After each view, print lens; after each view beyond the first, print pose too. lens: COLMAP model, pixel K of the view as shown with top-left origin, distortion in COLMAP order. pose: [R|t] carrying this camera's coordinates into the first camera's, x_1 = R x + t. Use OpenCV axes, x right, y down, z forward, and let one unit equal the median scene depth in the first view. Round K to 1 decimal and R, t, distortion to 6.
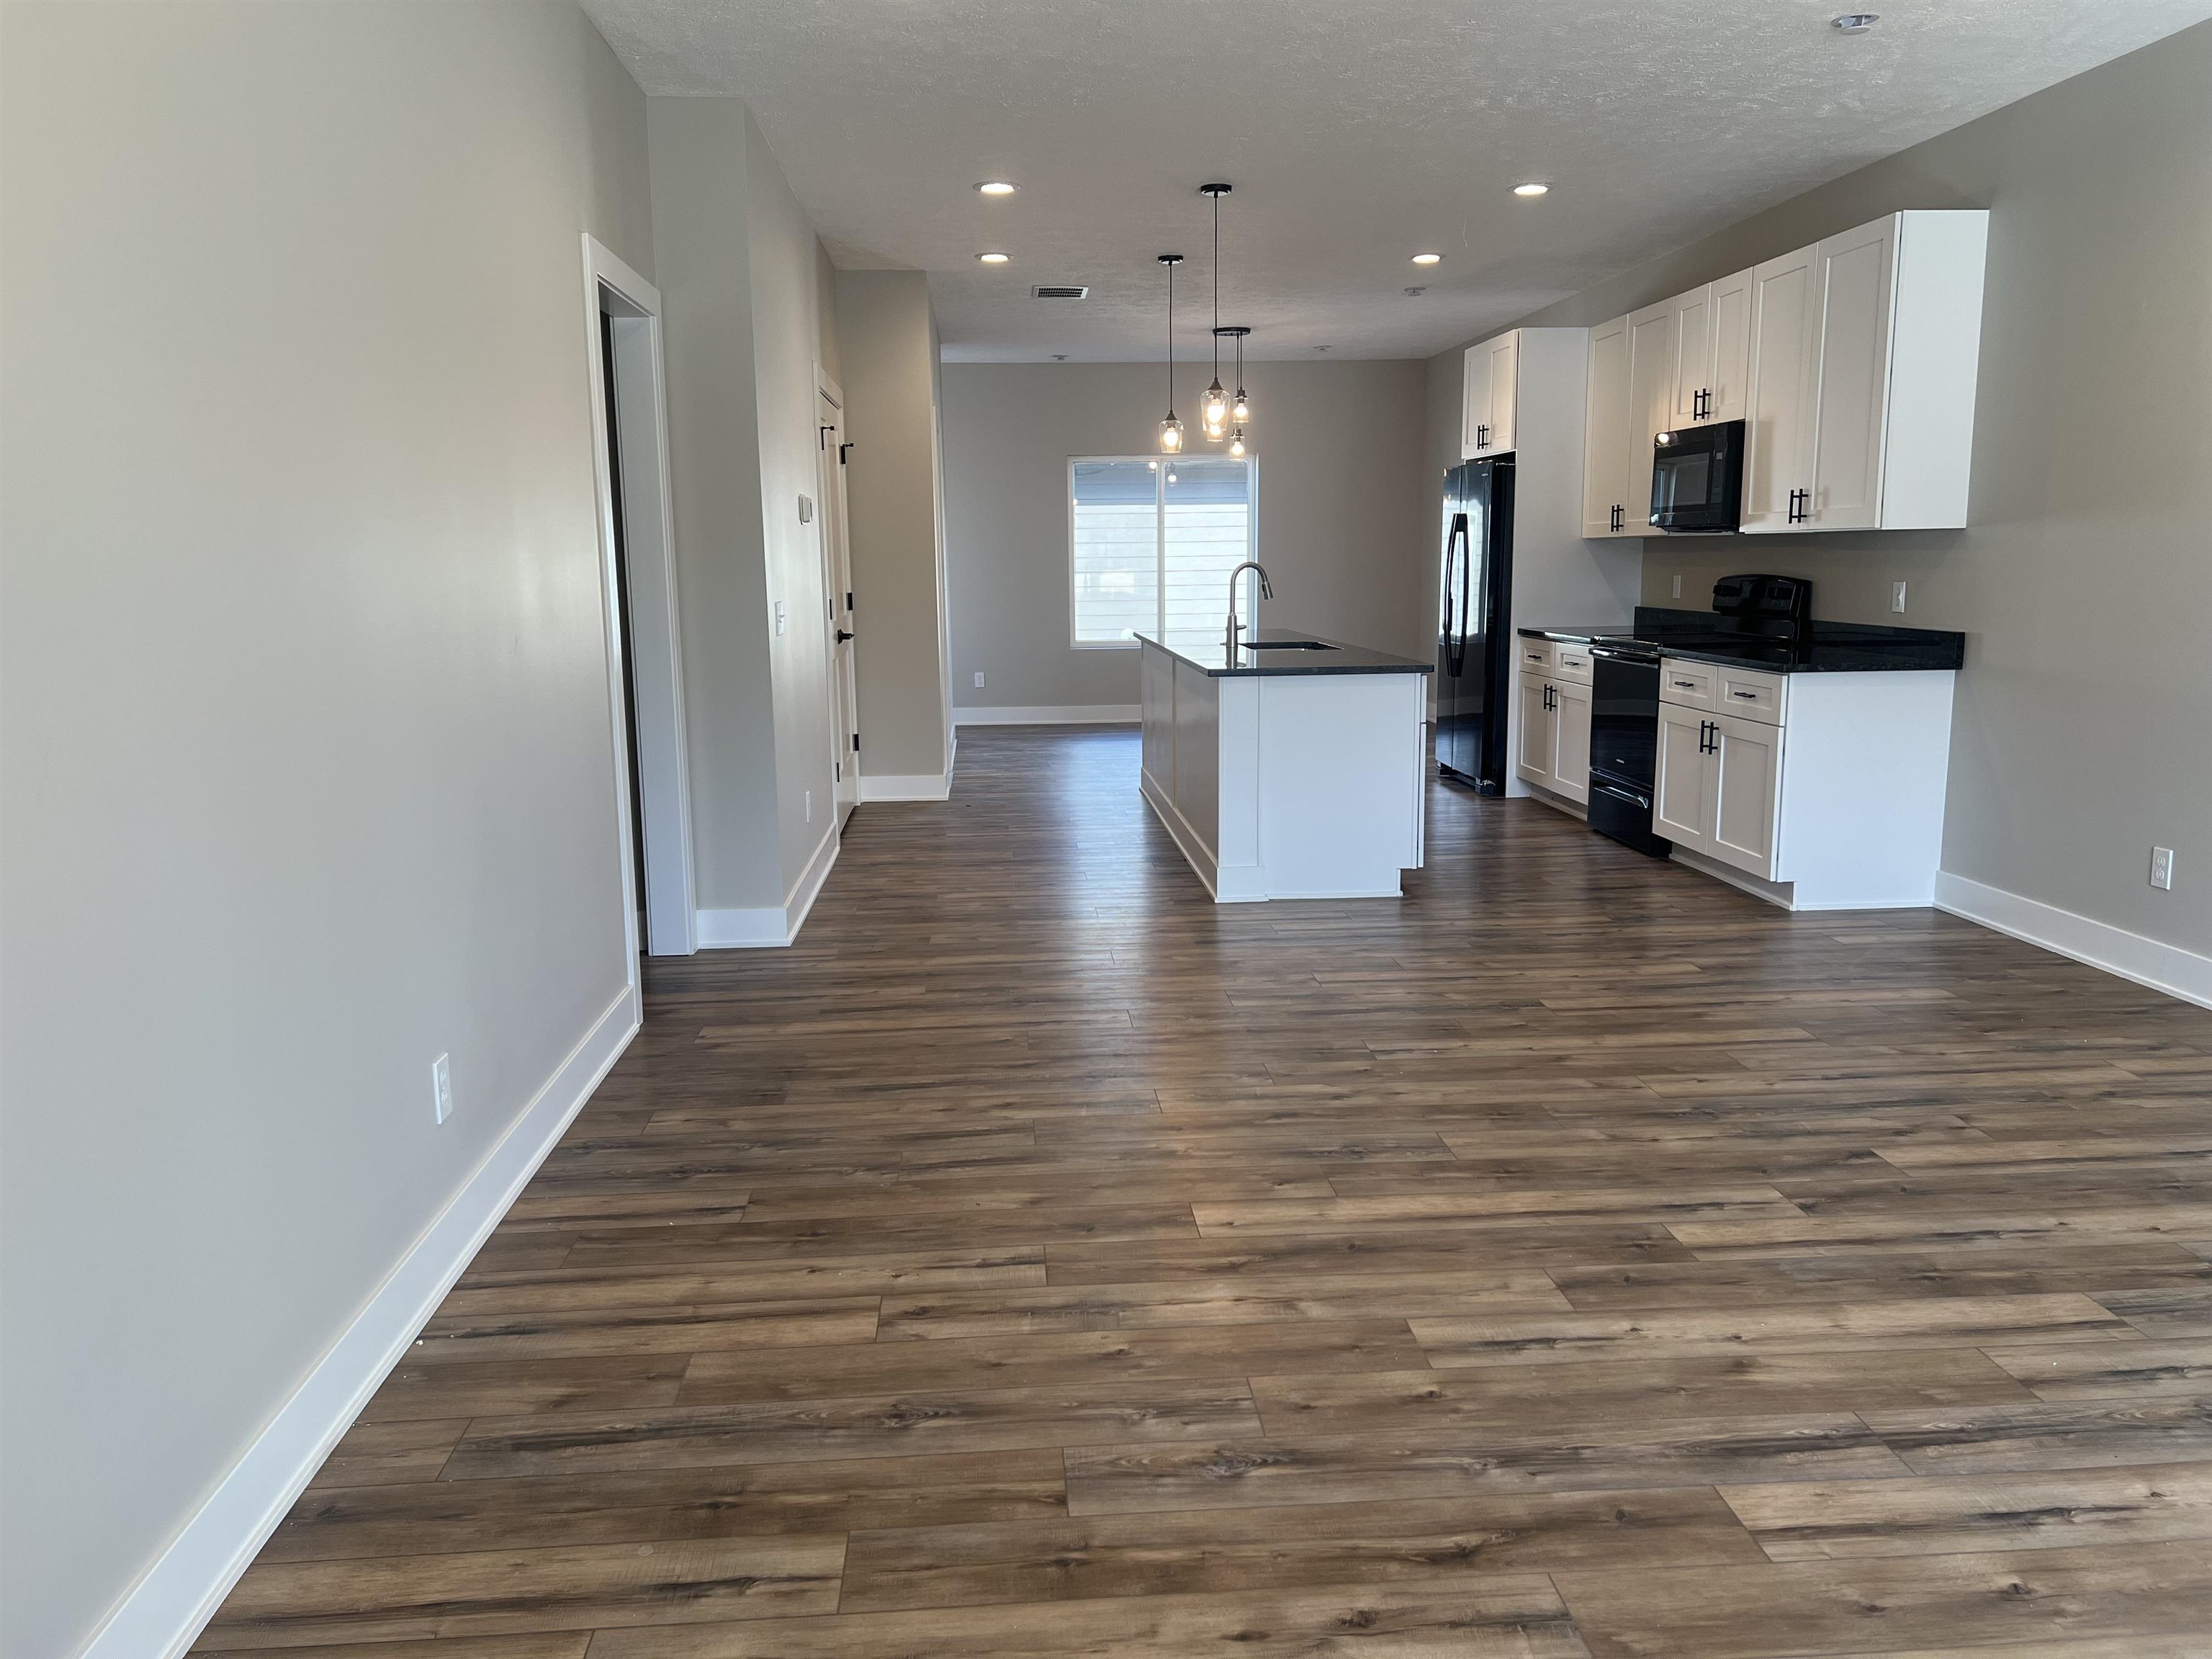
lens RADIAL K [[1663.3, 0, 1103.7], [0, 1663.3, 818.4], [0, 0, 1]] dist [0.055826, -0.063025]
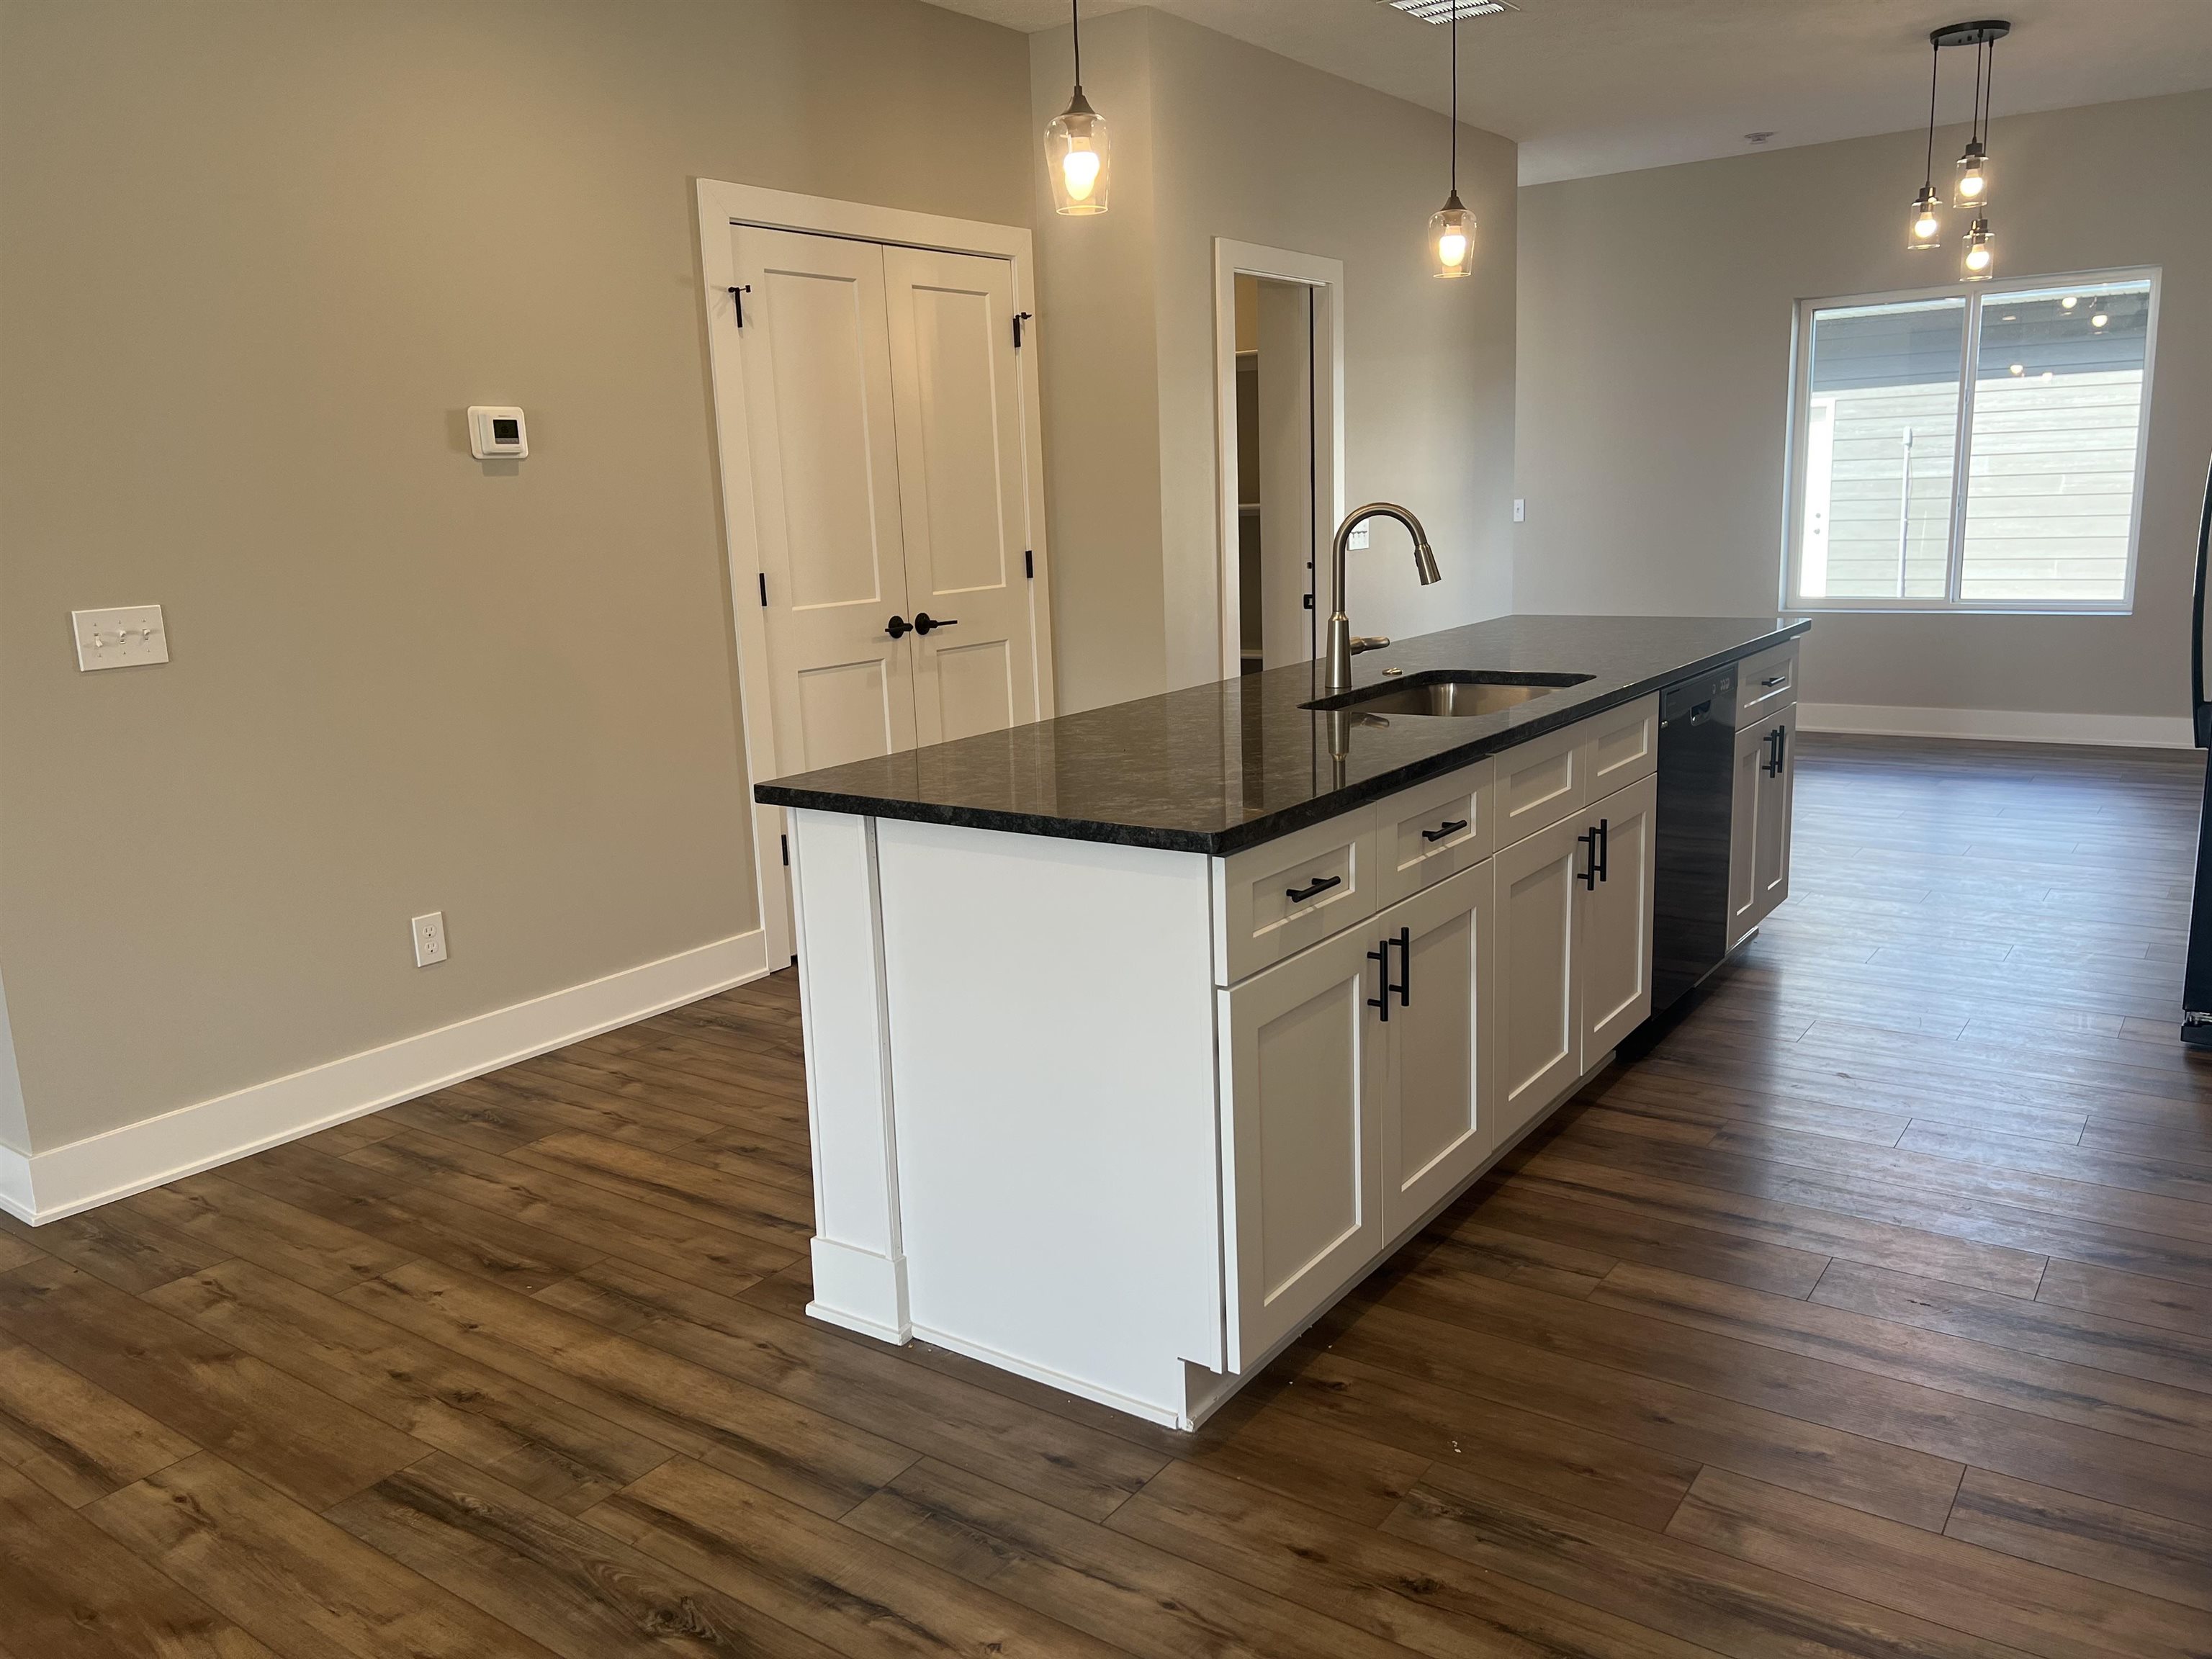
lens RADIAL K [[1663.3, 0, 1091.2], [0, 1663.3, 820.2], [0, 0, 1]] dist [0.055826, -0.063025]
pose [[0.768882, 0.110010, -0.629856, 0.697800], [-0.074917, 0.993802, 0.082123, -0.220070], [0.634987, -0.015956, 0.772358, 1.312880]]
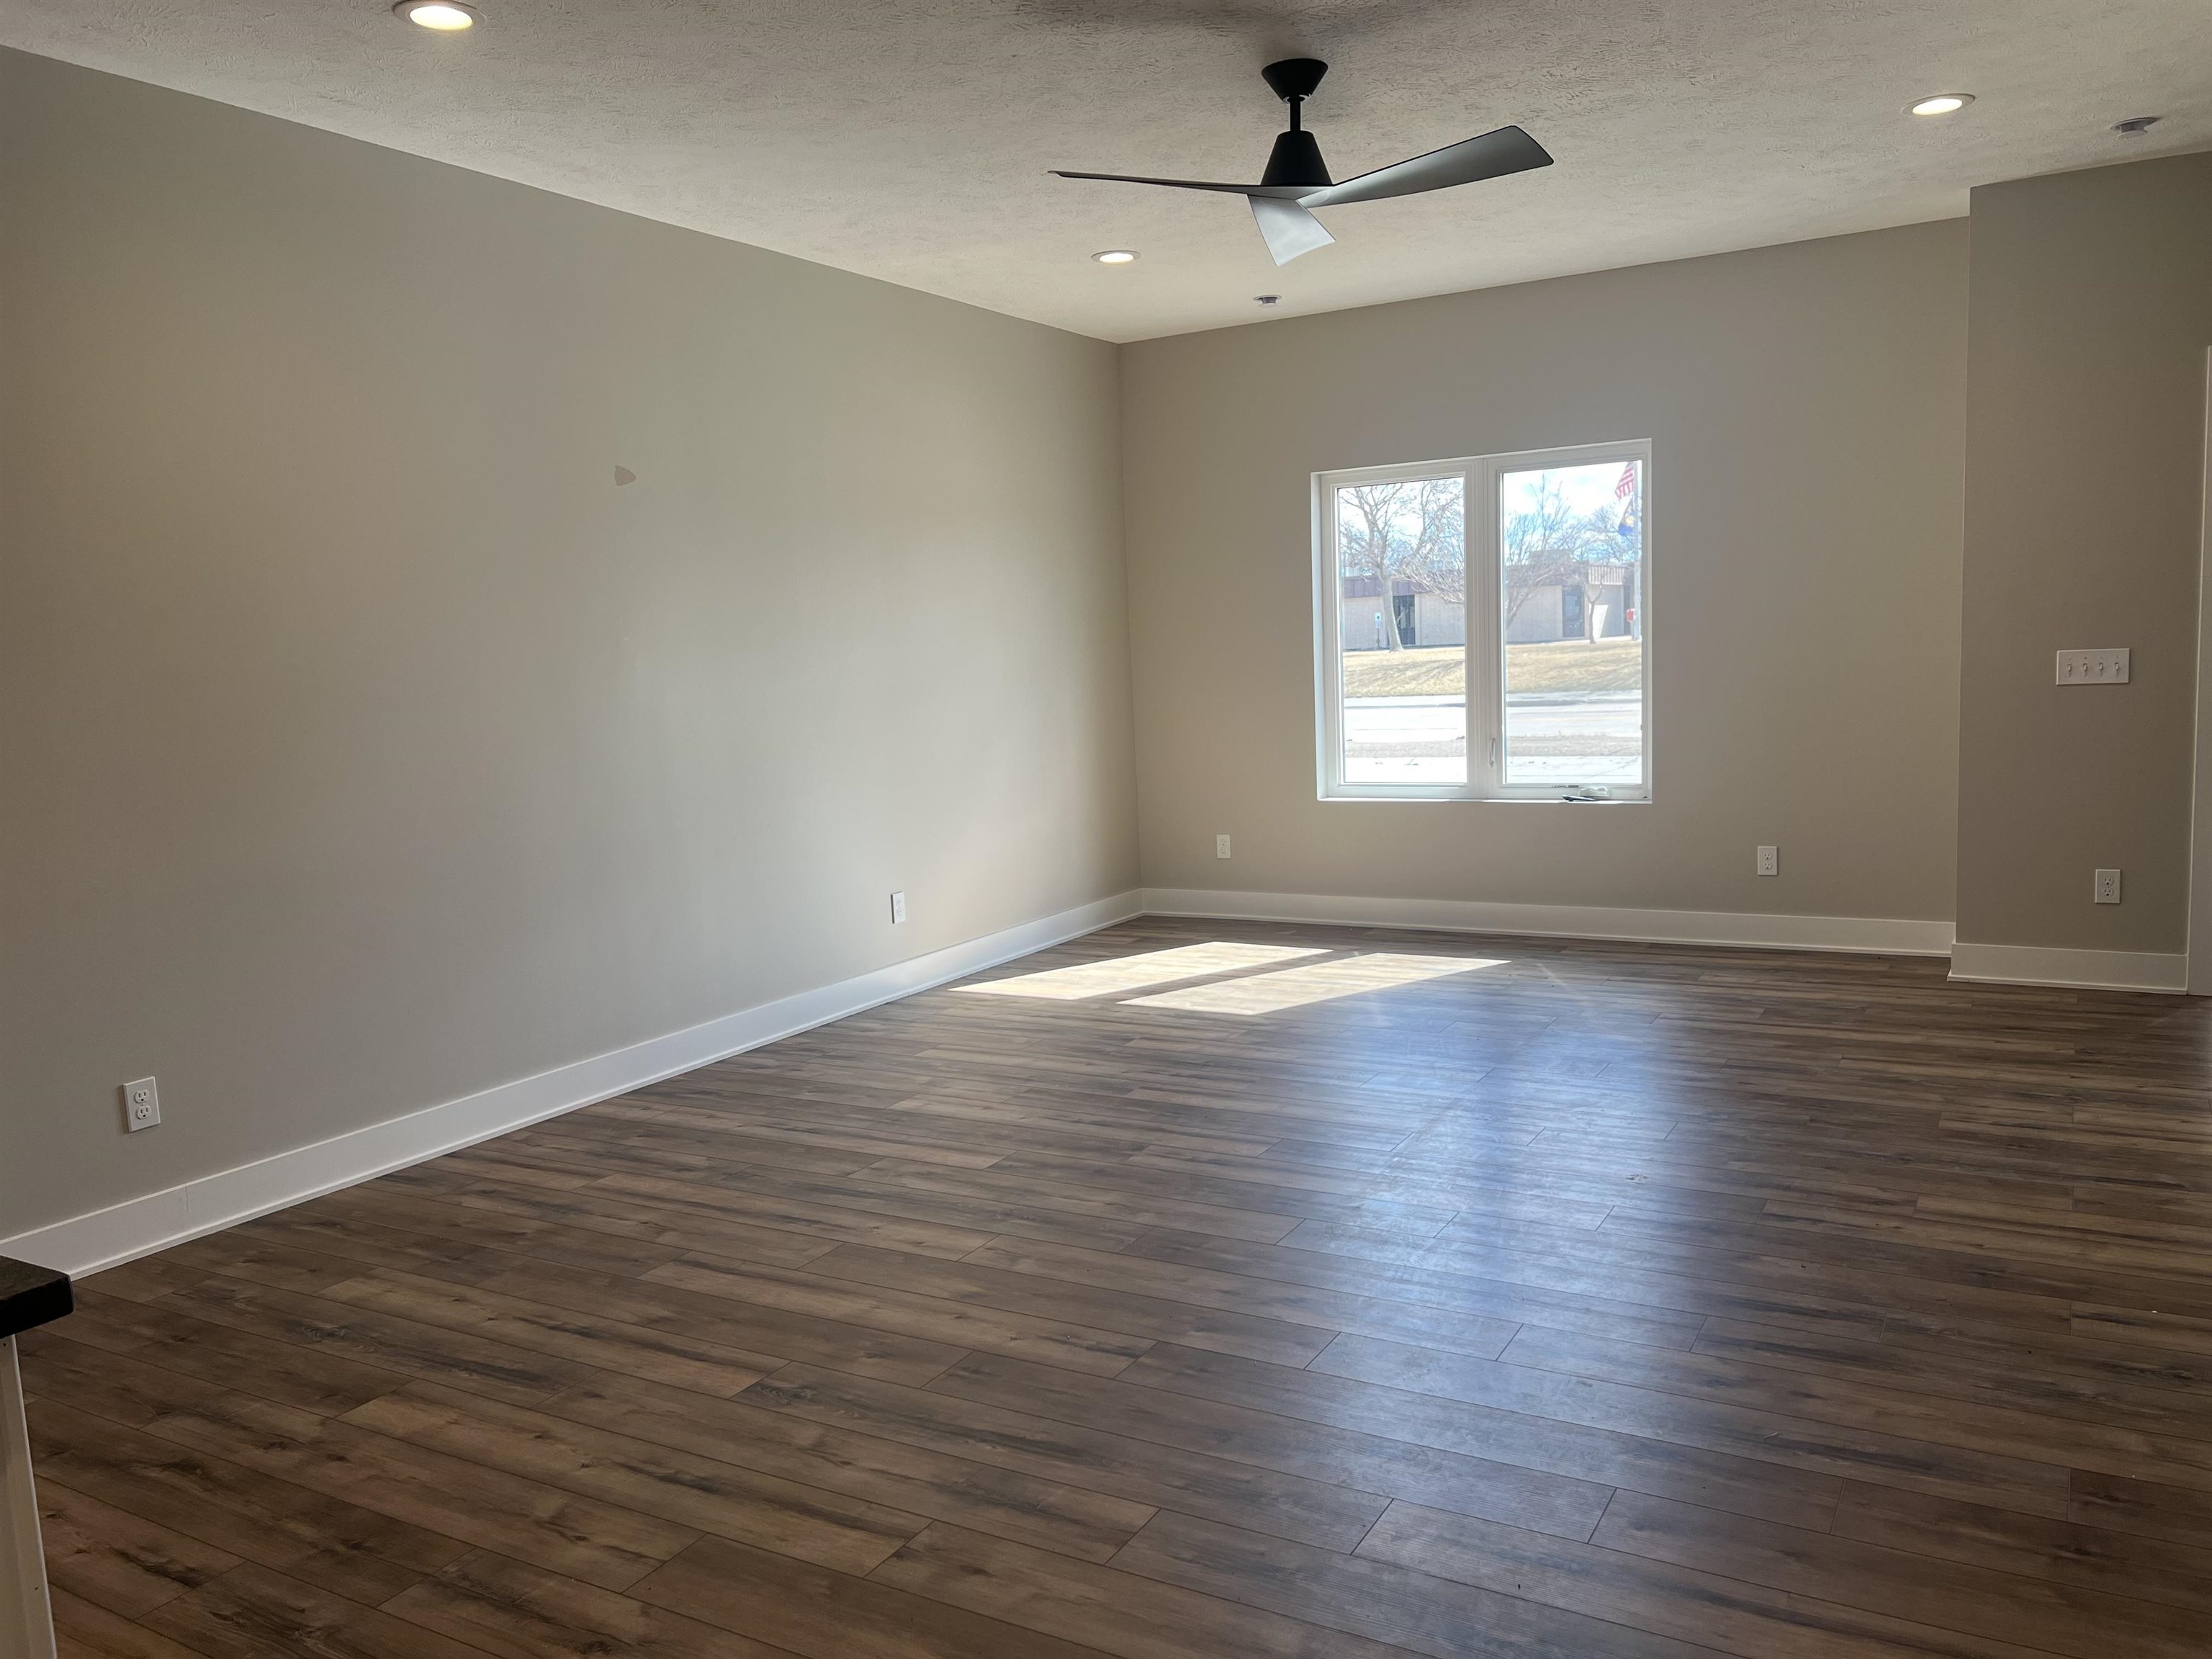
lens RADIAL K [[1663.3, 0, 1125.0], [0, 1663.3, 835.6], [0, 0, 1]] dist [0.055826, -0.063025]
pose [[-0.833138, -0.014595, 0.552873, -0.283663], [0.141443, 0.960785, 0.238506, -0.307709], [-0.534673, 0.276908, -0.798403, 1.910546]]
